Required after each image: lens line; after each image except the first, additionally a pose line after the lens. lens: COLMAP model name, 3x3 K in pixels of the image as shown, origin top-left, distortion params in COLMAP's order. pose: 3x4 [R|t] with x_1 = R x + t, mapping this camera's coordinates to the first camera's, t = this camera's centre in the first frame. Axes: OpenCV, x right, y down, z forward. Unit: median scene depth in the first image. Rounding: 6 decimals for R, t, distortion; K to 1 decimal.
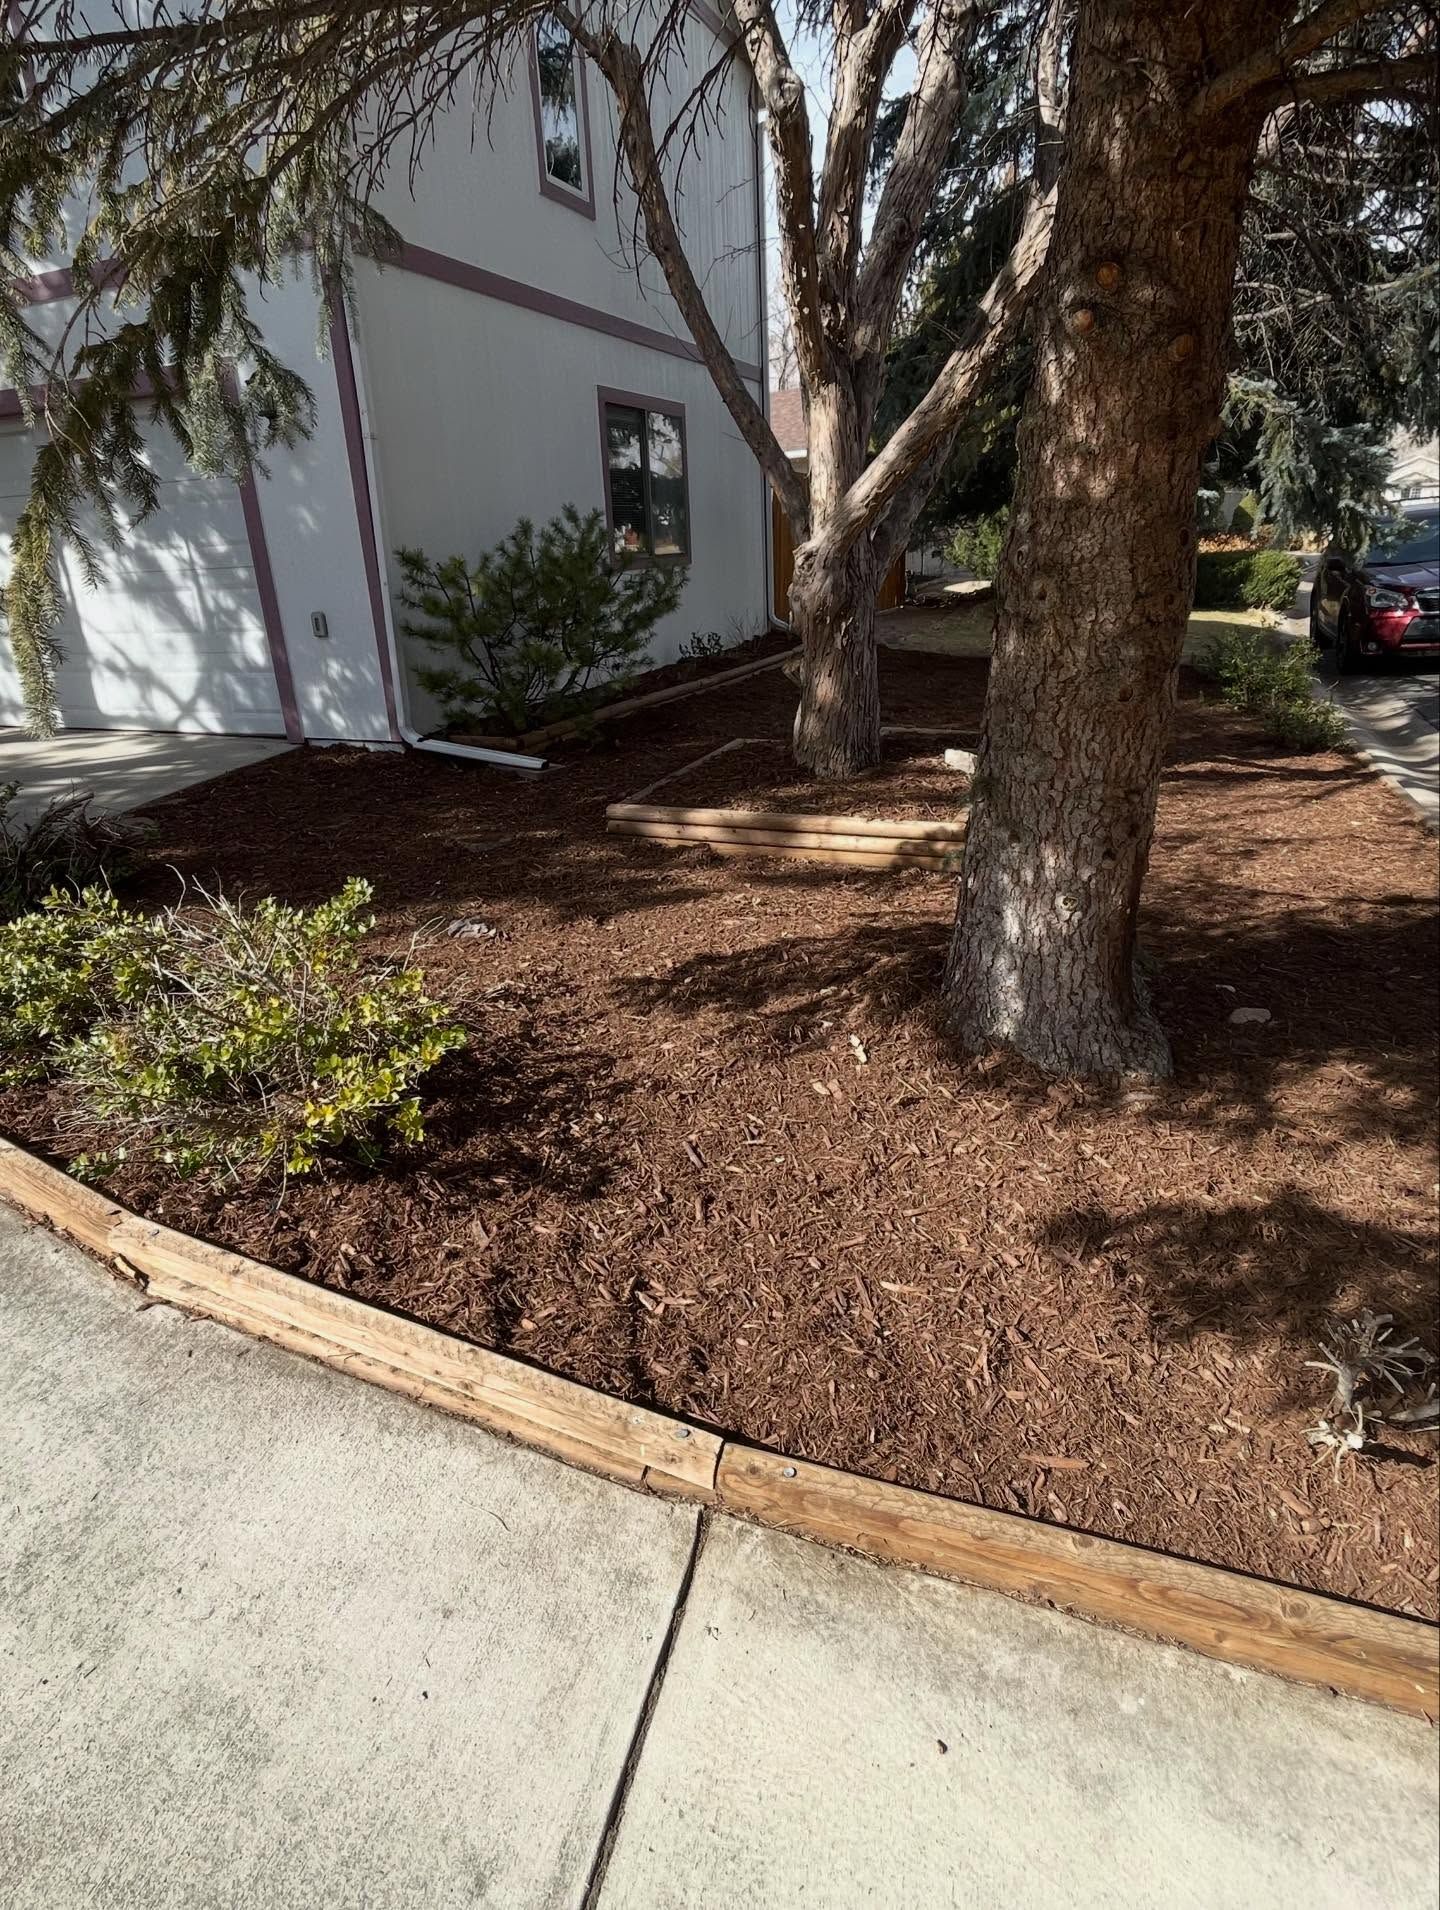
lens RADIAL K [[1076.6, 0, 723.5], [0, 1076.6, 961.4], [0, 0, 1]] dist [-0.021571, 0.012325]
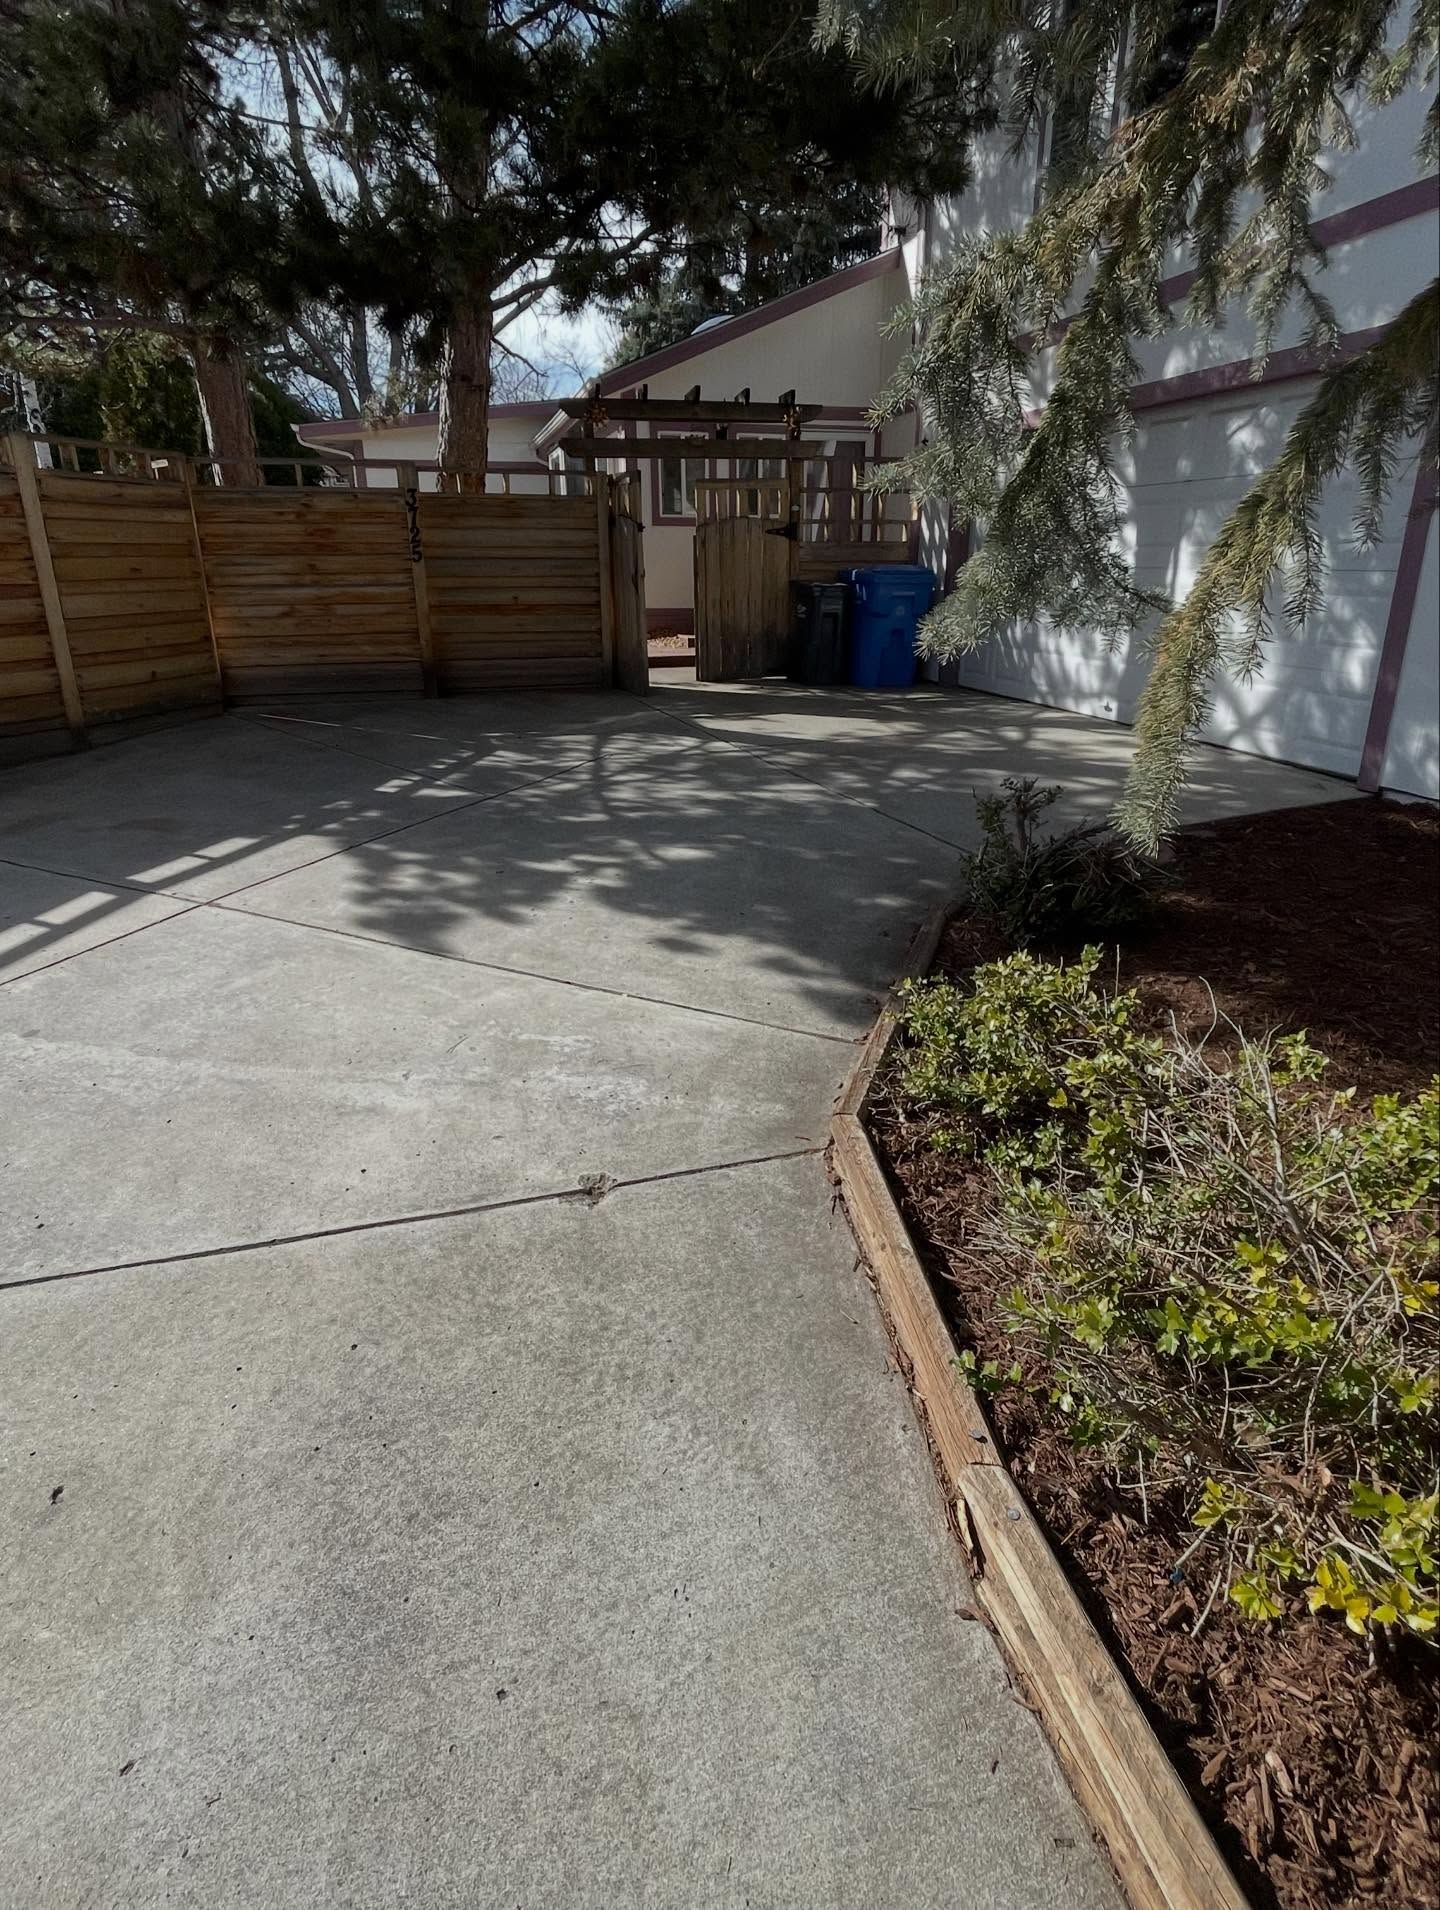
lens RADIAL K [[1076.6, 0, 723.5], [0, 1076.6, 961.4], [0, 0, 1]] dist [-0.021571, 0.012325]
pose [[0.632513, 0.313520, -0.708261, -0.102849], [-0.307477, 0.940913, 0.141914, -0.052711], [0.710905, 0.128012, 0.691540, 0.124880]]
